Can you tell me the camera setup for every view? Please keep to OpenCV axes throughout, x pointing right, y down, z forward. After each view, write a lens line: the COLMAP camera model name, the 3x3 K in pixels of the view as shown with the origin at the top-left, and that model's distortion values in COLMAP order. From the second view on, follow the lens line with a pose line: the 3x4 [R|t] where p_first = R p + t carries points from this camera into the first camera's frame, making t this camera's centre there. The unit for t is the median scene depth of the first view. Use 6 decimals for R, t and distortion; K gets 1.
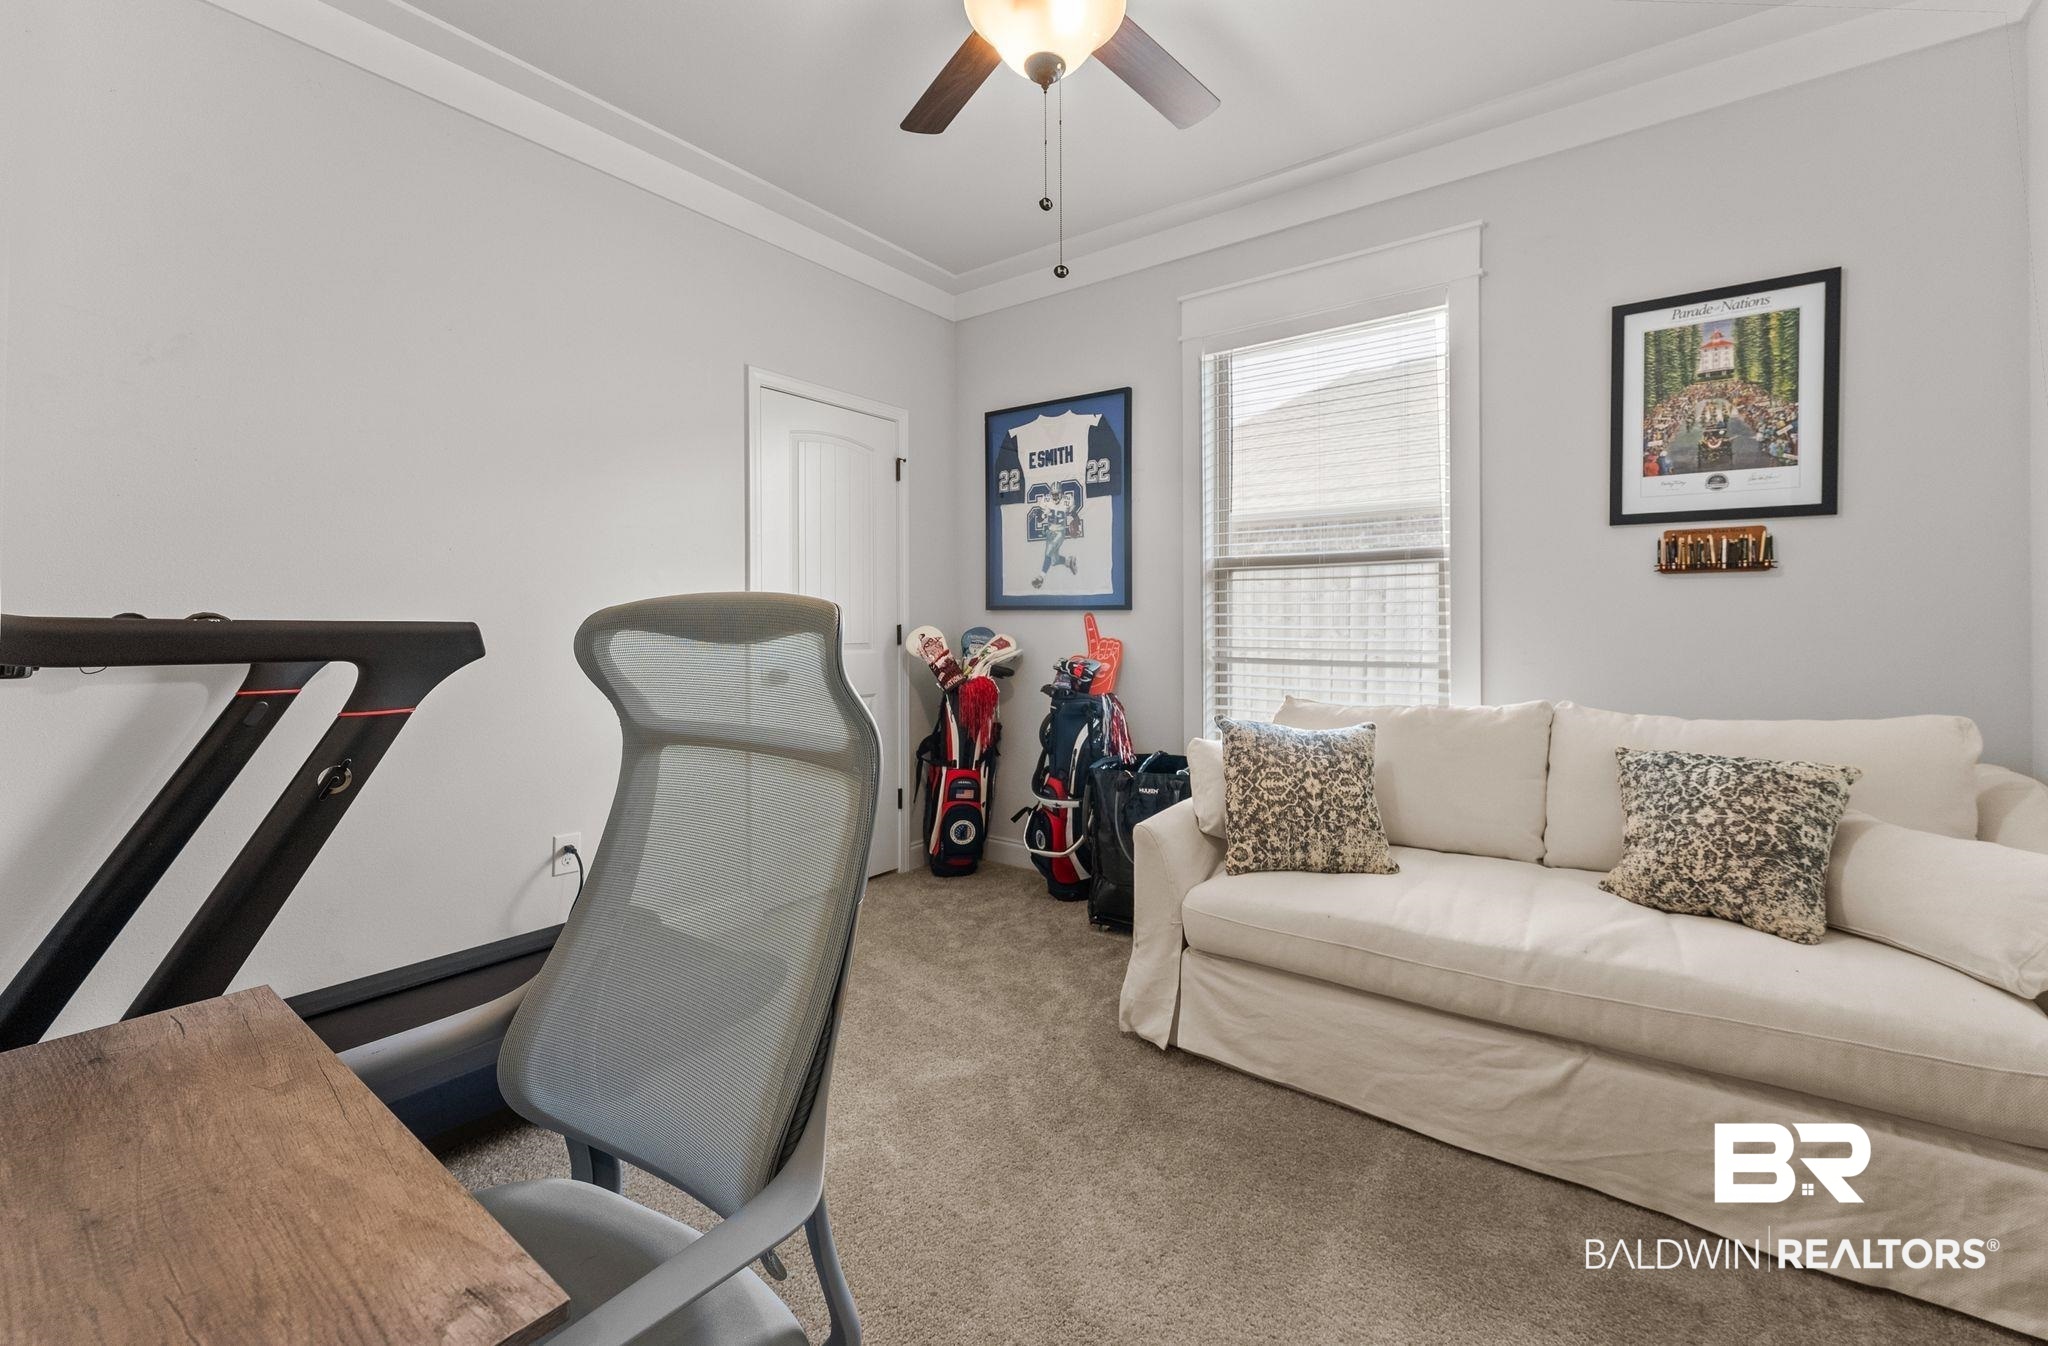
lens RADIAL K [[843.8, 0, 1025.4], [0, 843.8, 631.3], [0, 0, 1]] dist [-0.000051, -0.000009]
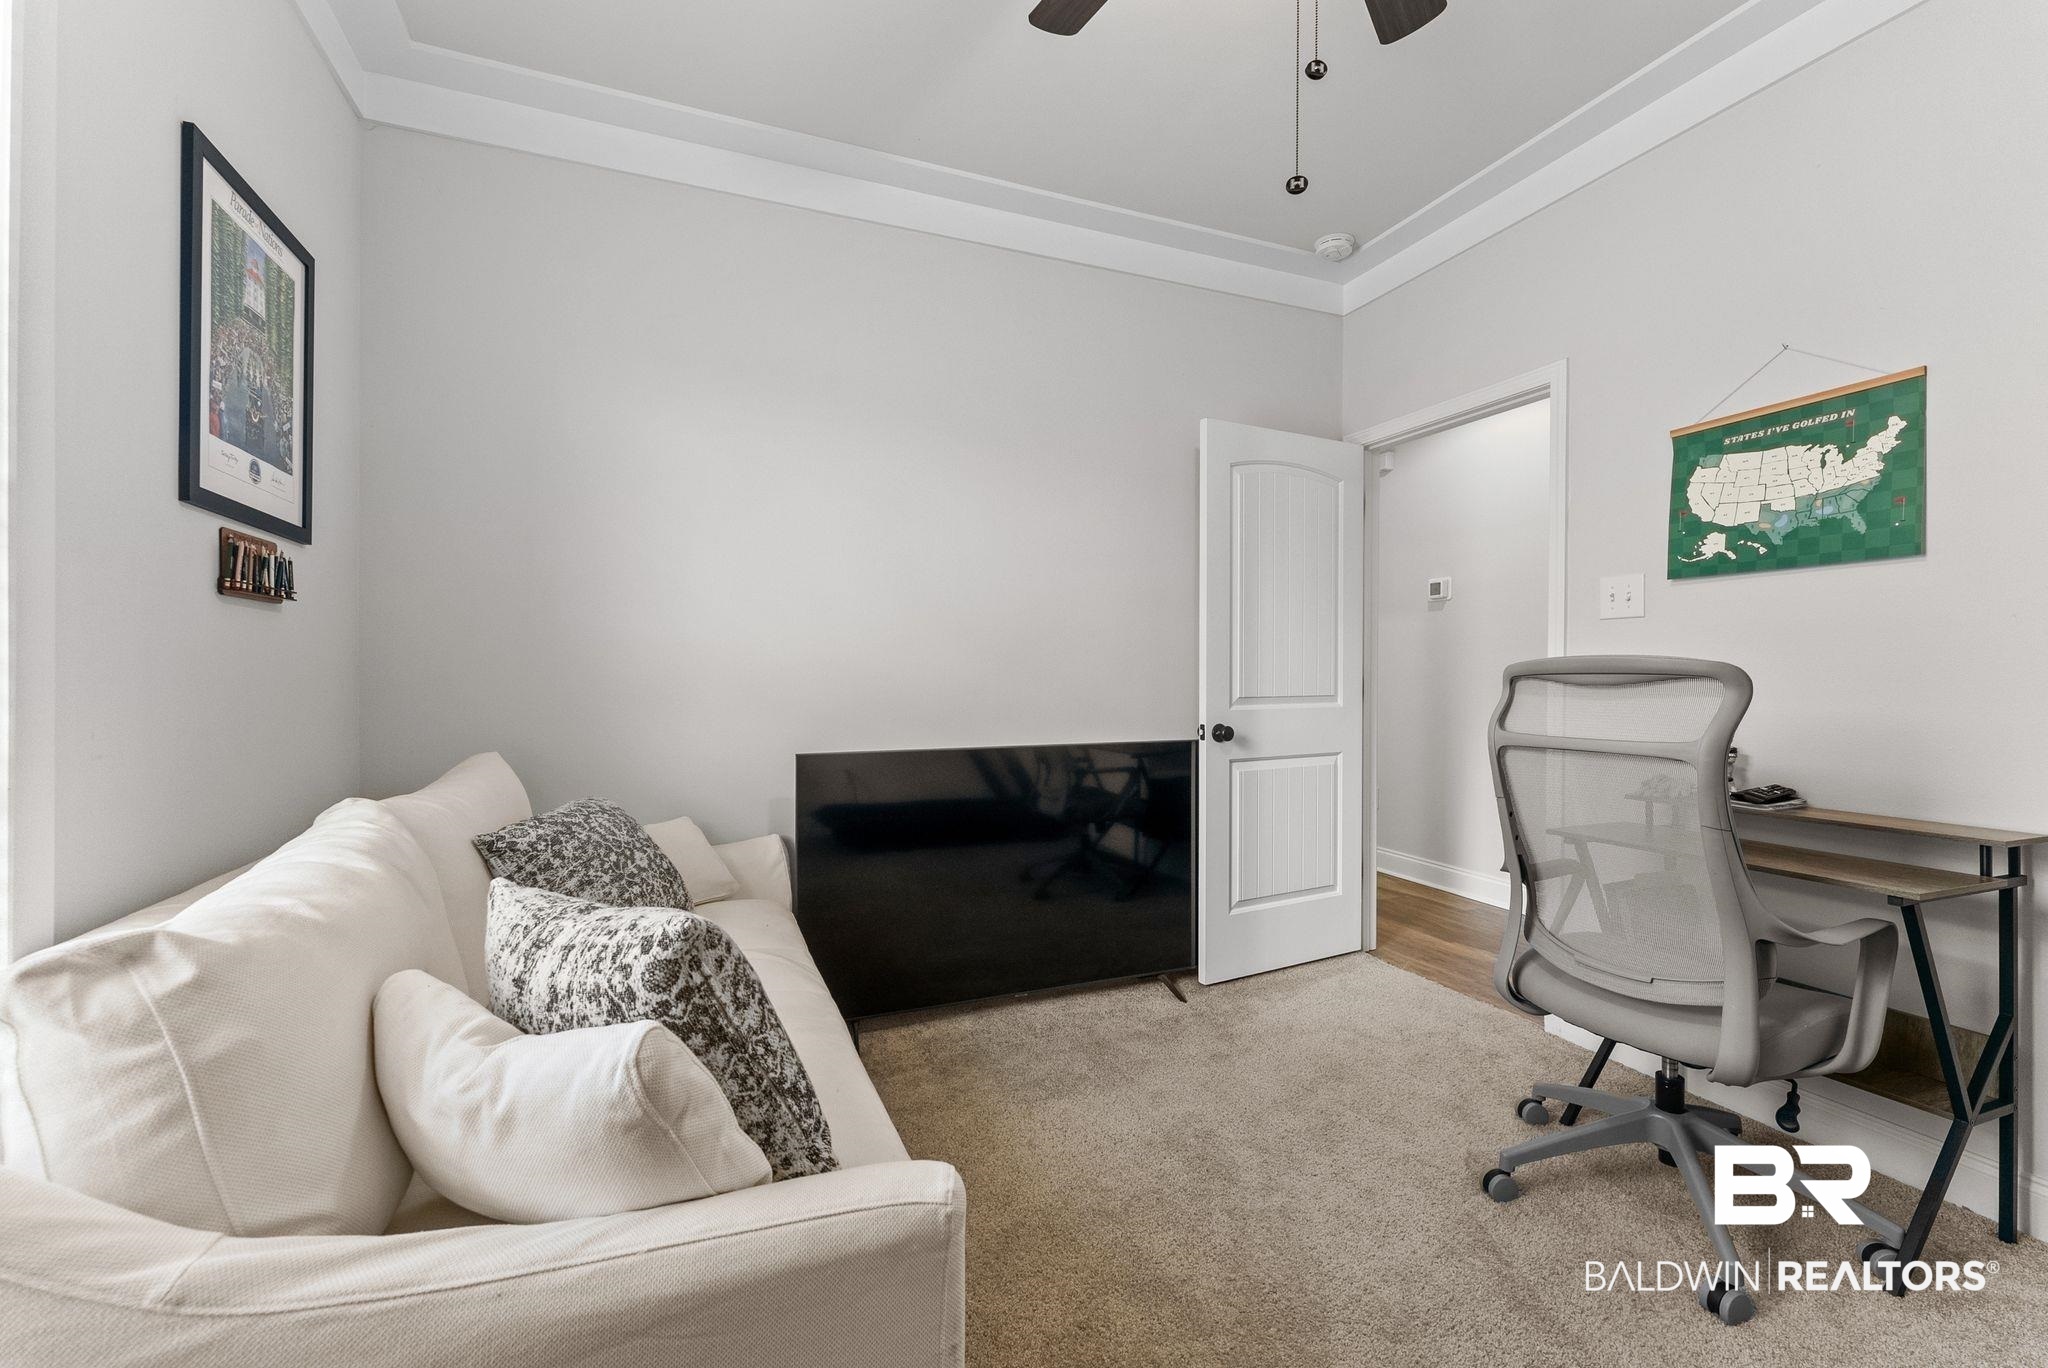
lens RADIAL K [[850.3, 0, 1019.3], [0, 850.3, 676.5], [0, 0, 1]] dist [0.001428, 0.000068]
pose [[-0.856695, -0.008373, 0.515755, -0.116206], [-0.002575, 0.999925, 0.011956, -0.017493], [-0.515817, 0.008915, -0.856653, 1.513626]]
